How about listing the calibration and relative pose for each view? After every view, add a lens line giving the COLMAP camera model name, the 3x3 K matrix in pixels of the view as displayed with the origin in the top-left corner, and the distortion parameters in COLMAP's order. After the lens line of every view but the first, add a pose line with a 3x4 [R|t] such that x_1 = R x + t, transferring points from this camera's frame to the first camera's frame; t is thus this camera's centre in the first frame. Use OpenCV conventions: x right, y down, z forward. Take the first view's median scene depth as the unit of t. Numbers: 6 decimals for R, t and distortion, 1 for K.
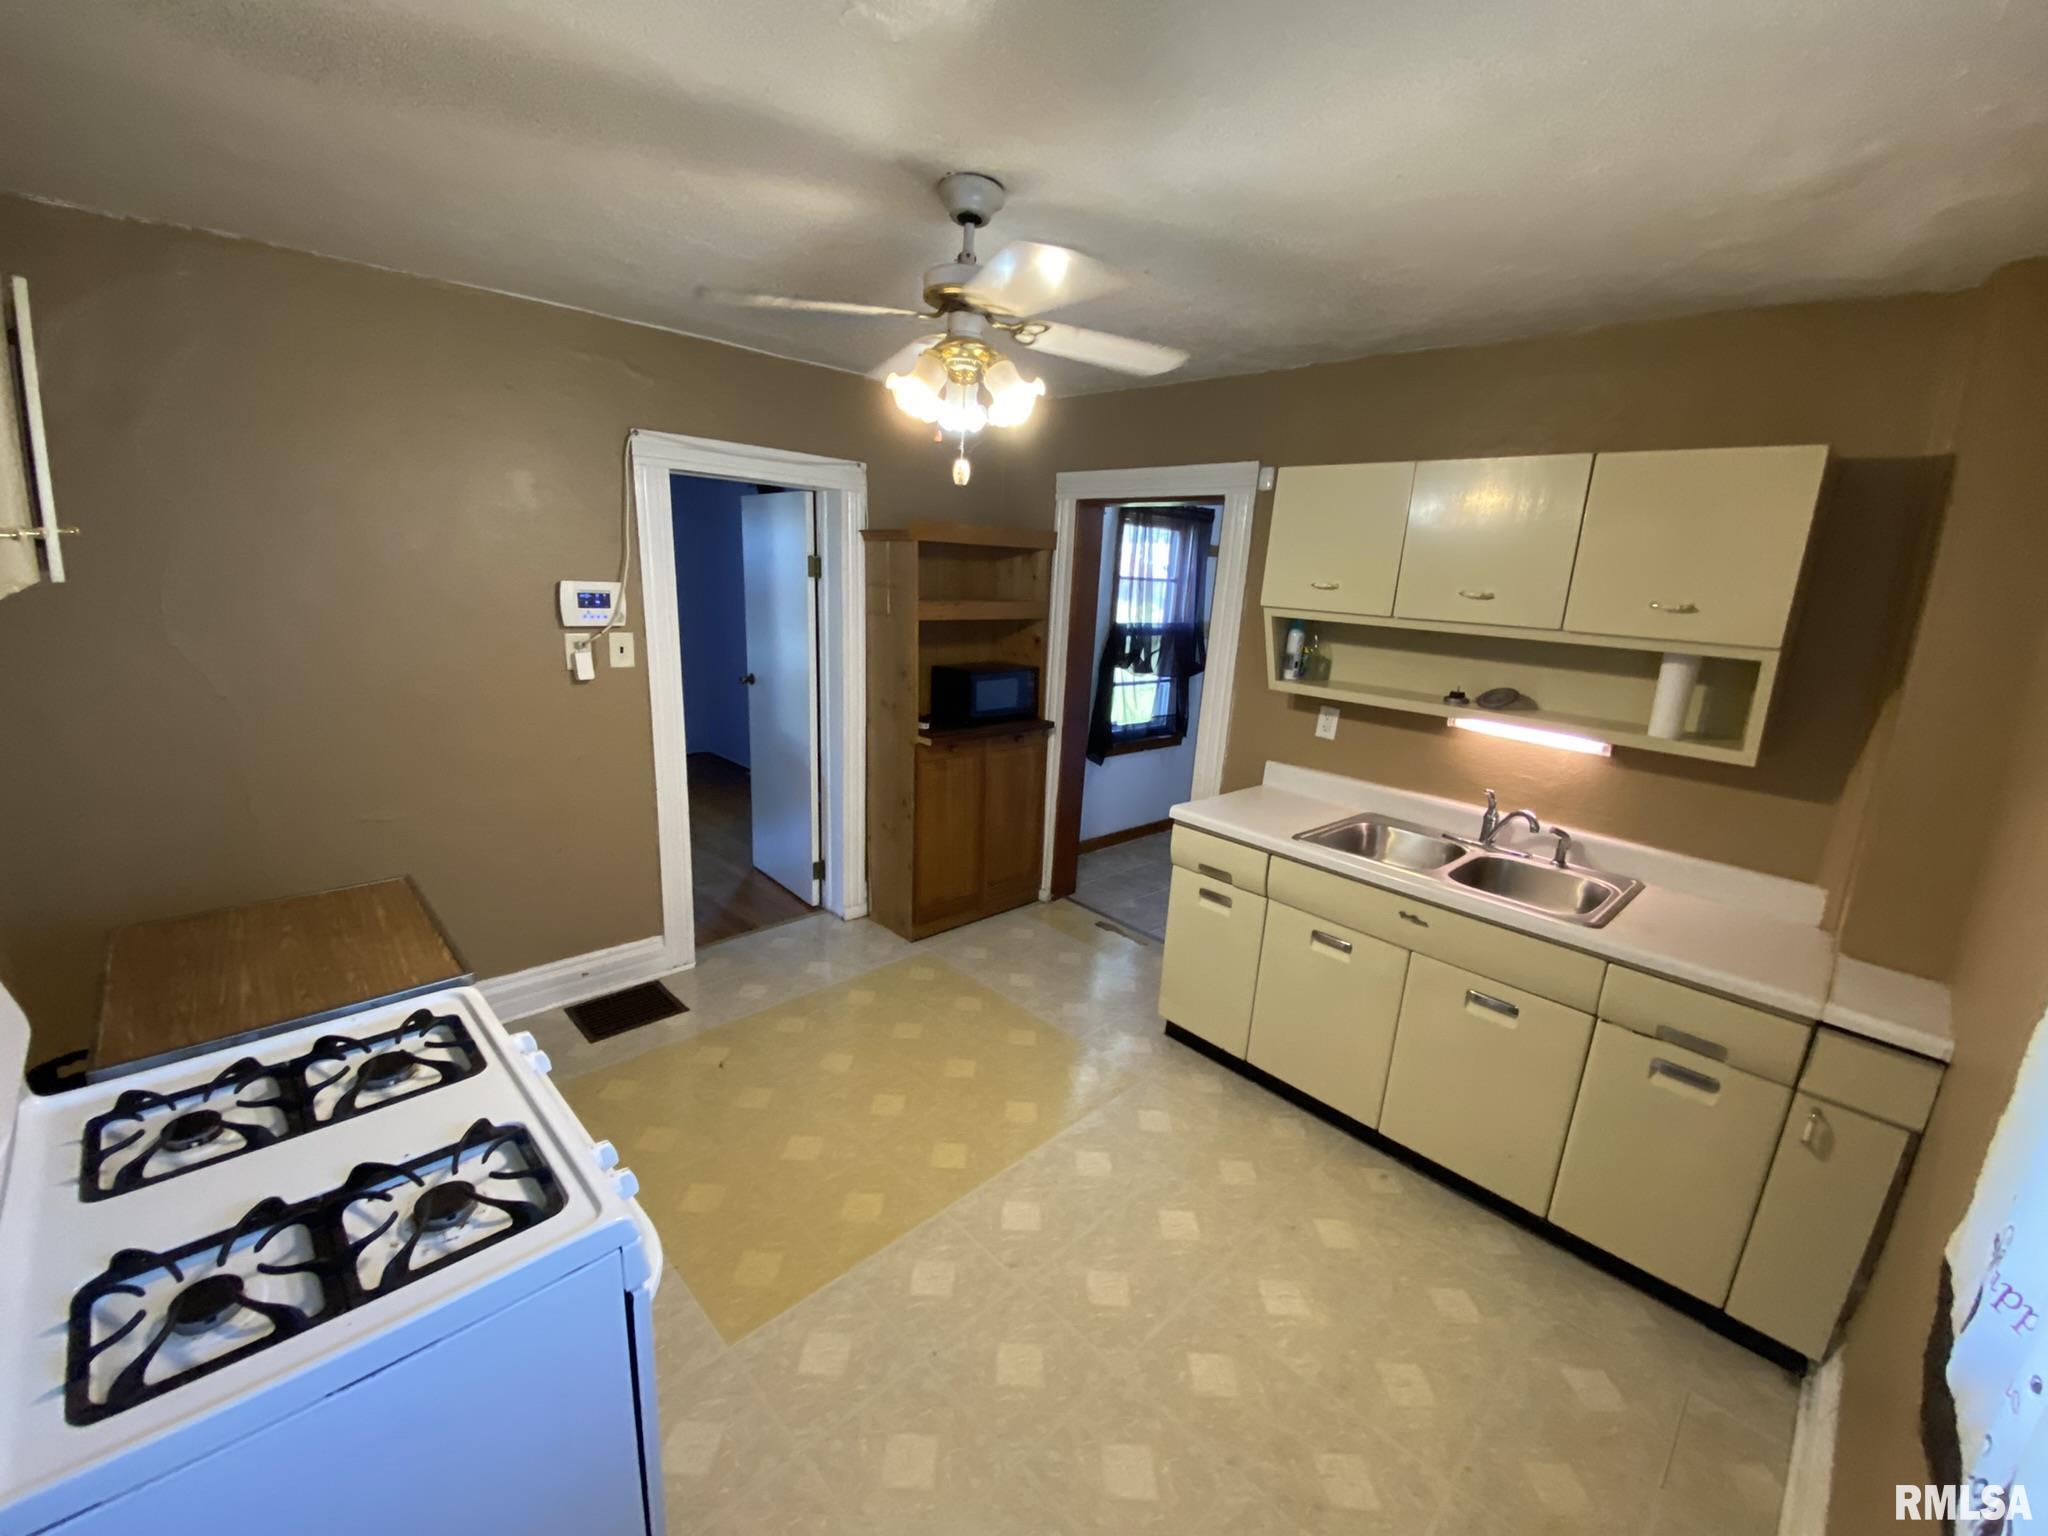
lens RADIAL K [[833.1, 0, 1036.6], [0, 833.1, 767.8], [0, 0, 1]] dist [-0.003752, -0.002833]
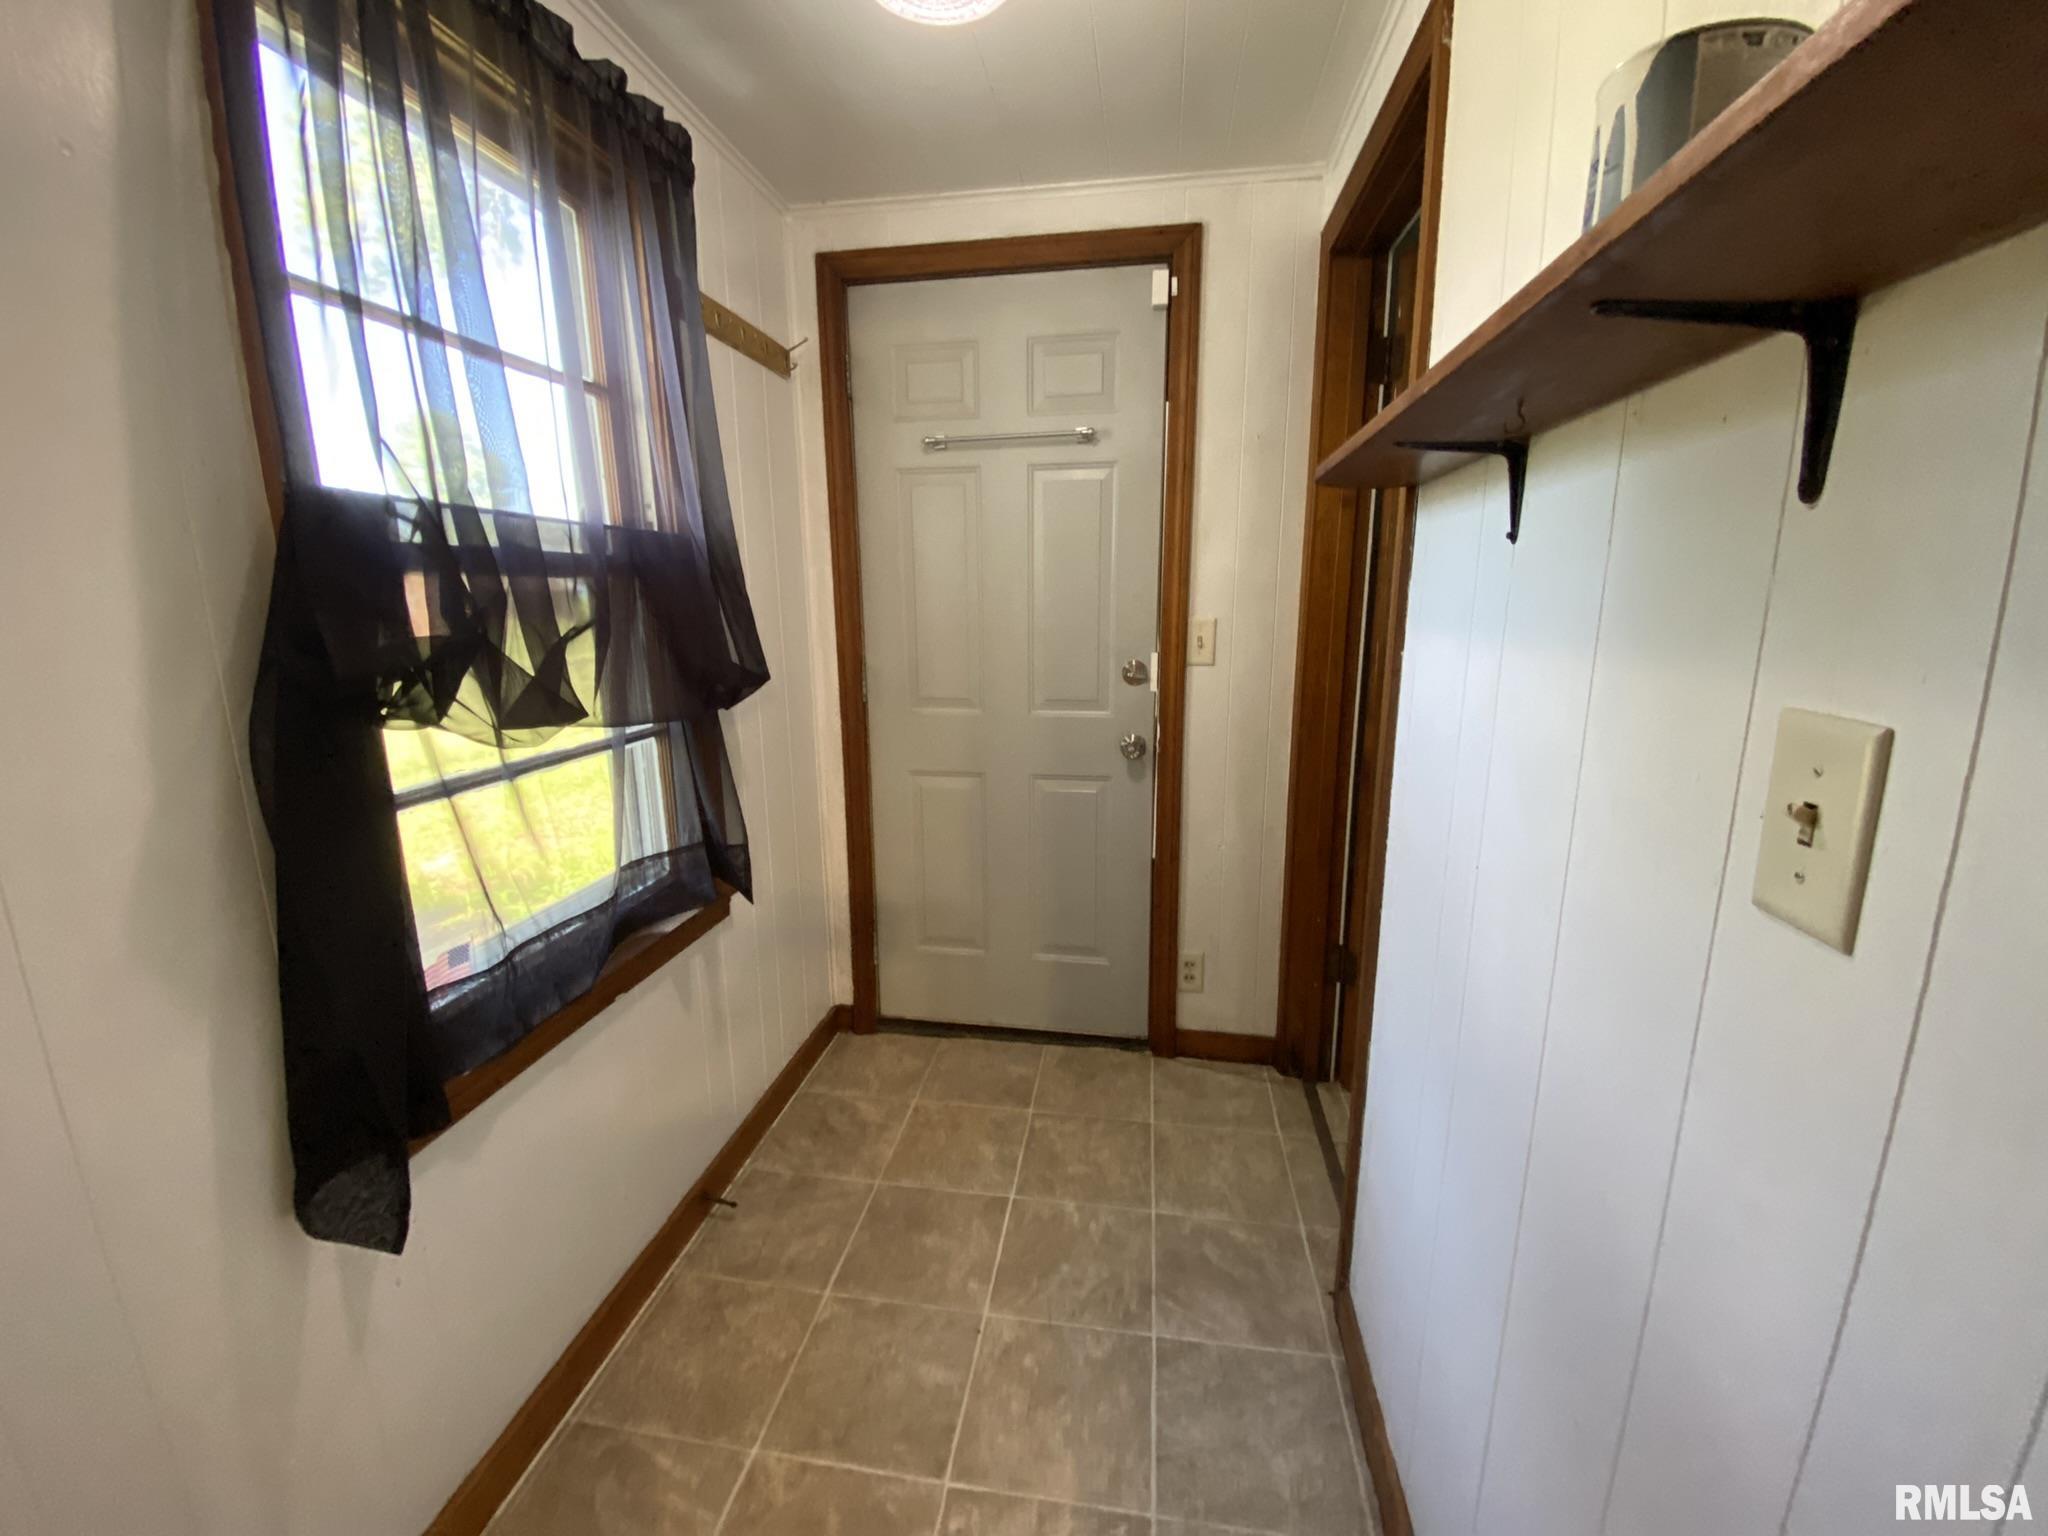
lens RADIAL K [[833.1, 0, 1021.1], [0, 833.1, 765.5], [0, 0, 1]] dist [-0.003752, -0.002833]
pose [[0.803464, -0.192695, 0.563307, 0.100962], [0.213557, 0.976487, 0.029430, -0.078822], [-0.555733, 0.096653, 0.825723, 0.720247]]
